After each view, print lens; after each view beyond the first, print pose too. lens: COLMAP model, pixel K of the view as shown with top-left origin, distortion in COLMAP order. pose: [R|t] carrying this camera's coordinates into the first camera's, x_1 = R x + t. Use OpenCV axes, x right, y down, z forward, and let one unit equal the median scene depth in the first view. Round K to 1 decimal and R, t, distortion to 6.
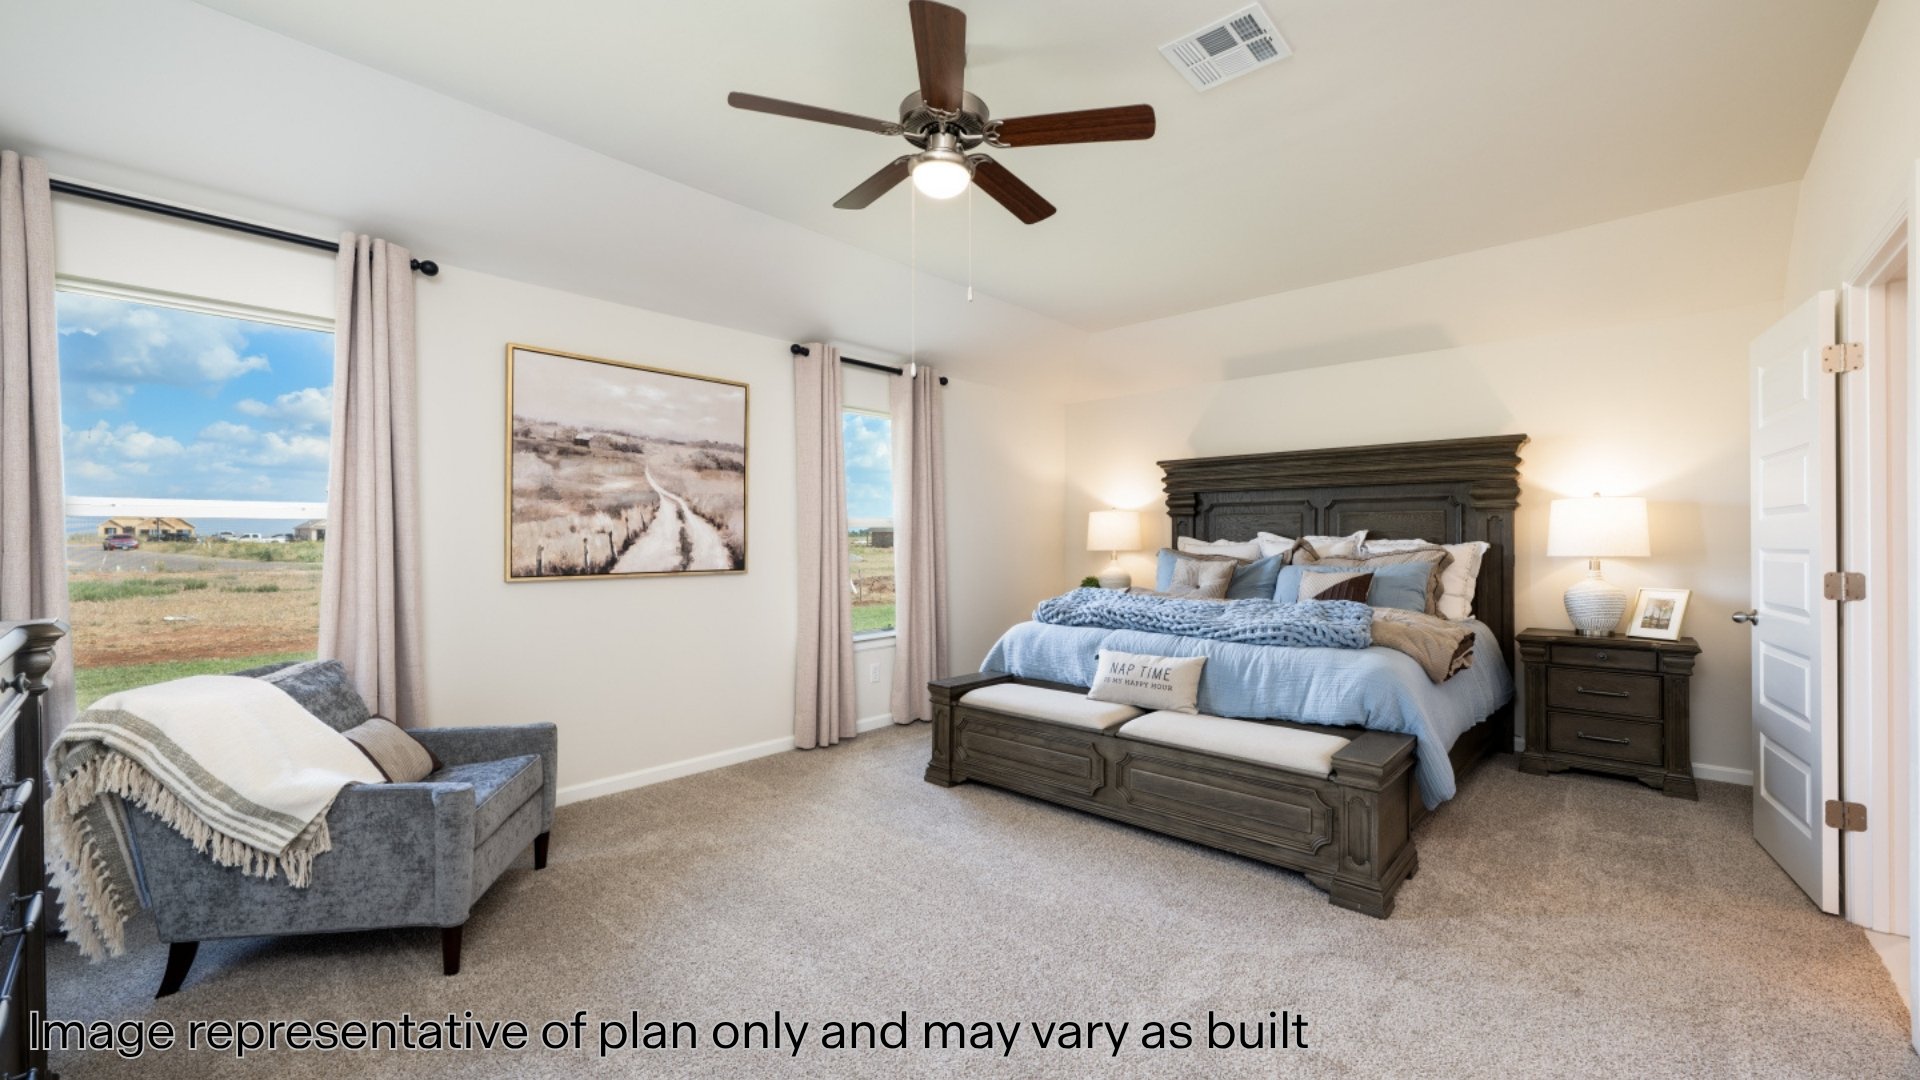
lens RADIAL K [[757.1, 0, 958.1], [0, 757.1, 541.0], [0, 0, 1]] dist [-0.002394, 0.000297]
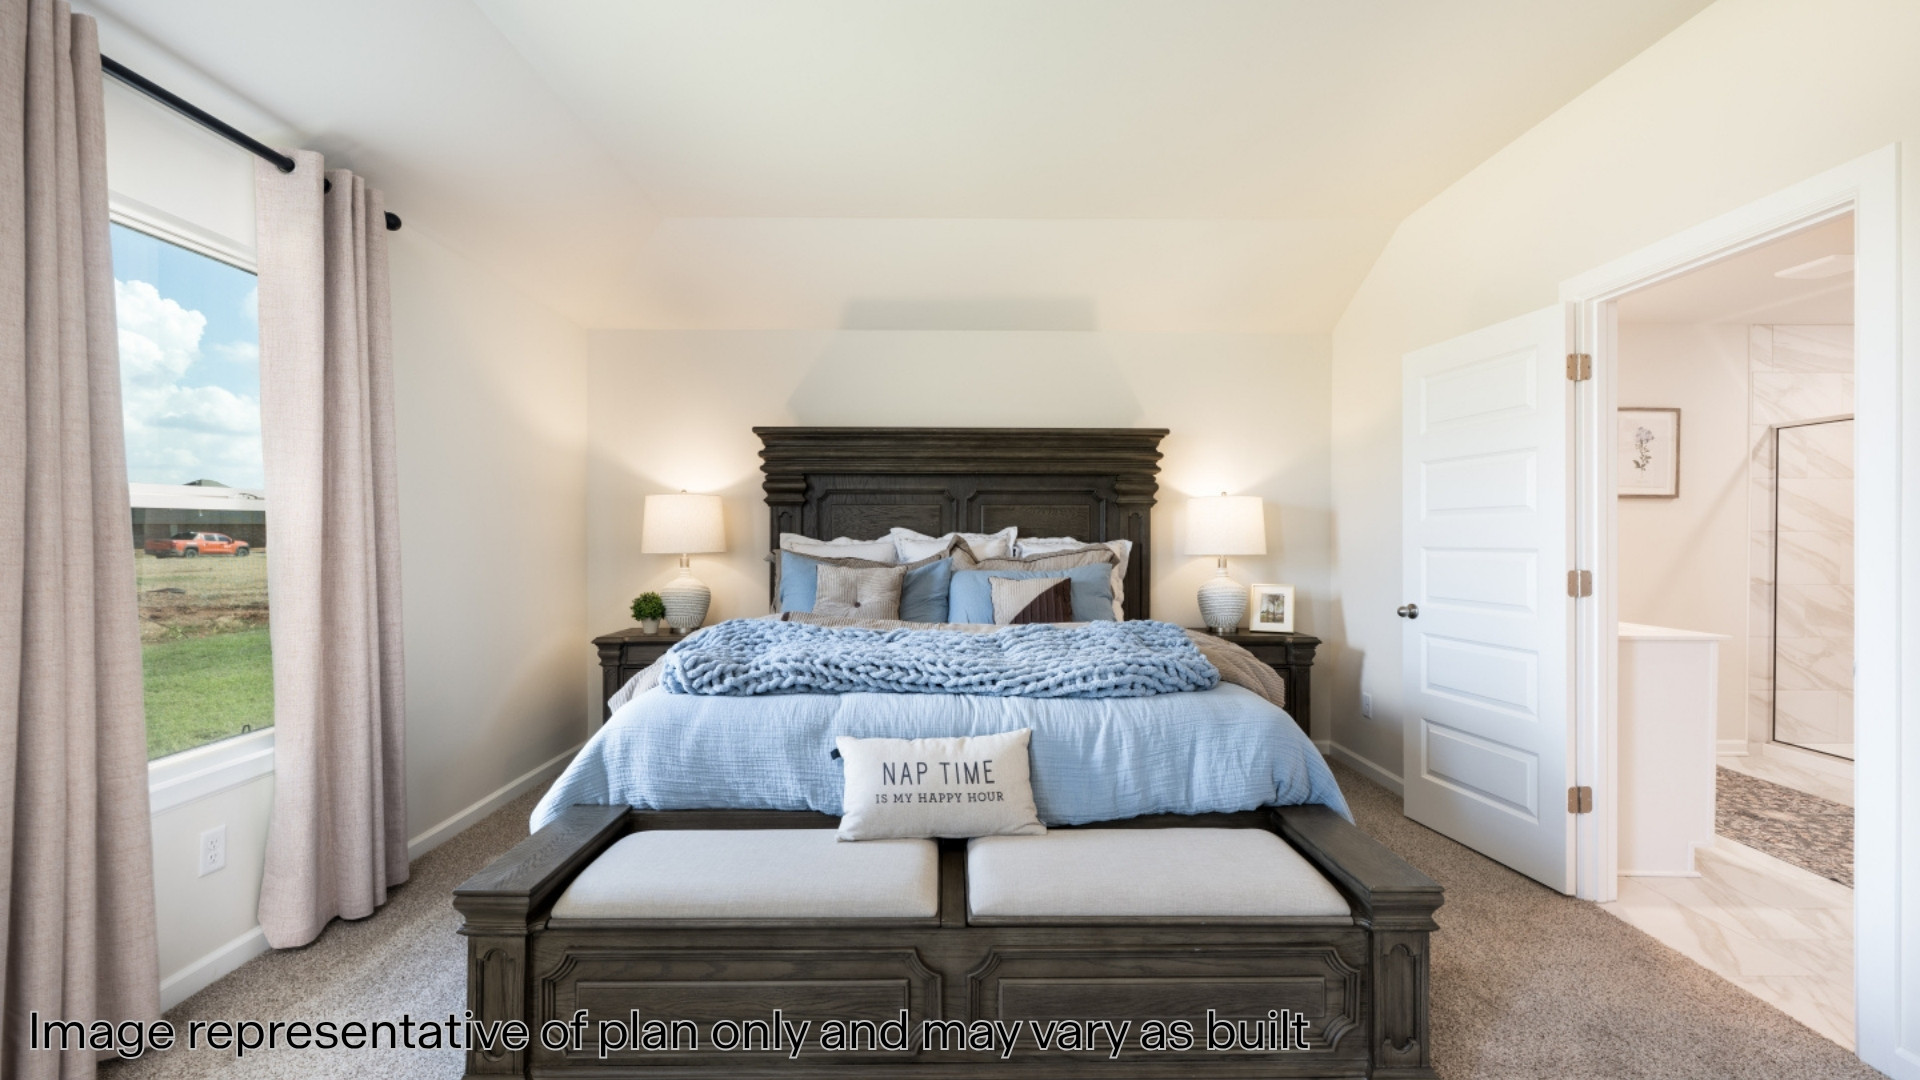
lens RADIAL K [[757.1, 0, 956.5], [0, 757.1, 536.5], [0, 0, 1]] dist [-0.002394, 0.000297]
pose [[0.733293, 0.001435, 0.679911, -0.108345], [-0.000729, 0.999999, -0.001324, -0.002146], [-0.679913, 0.000475, 0.733293, 0.475726]]
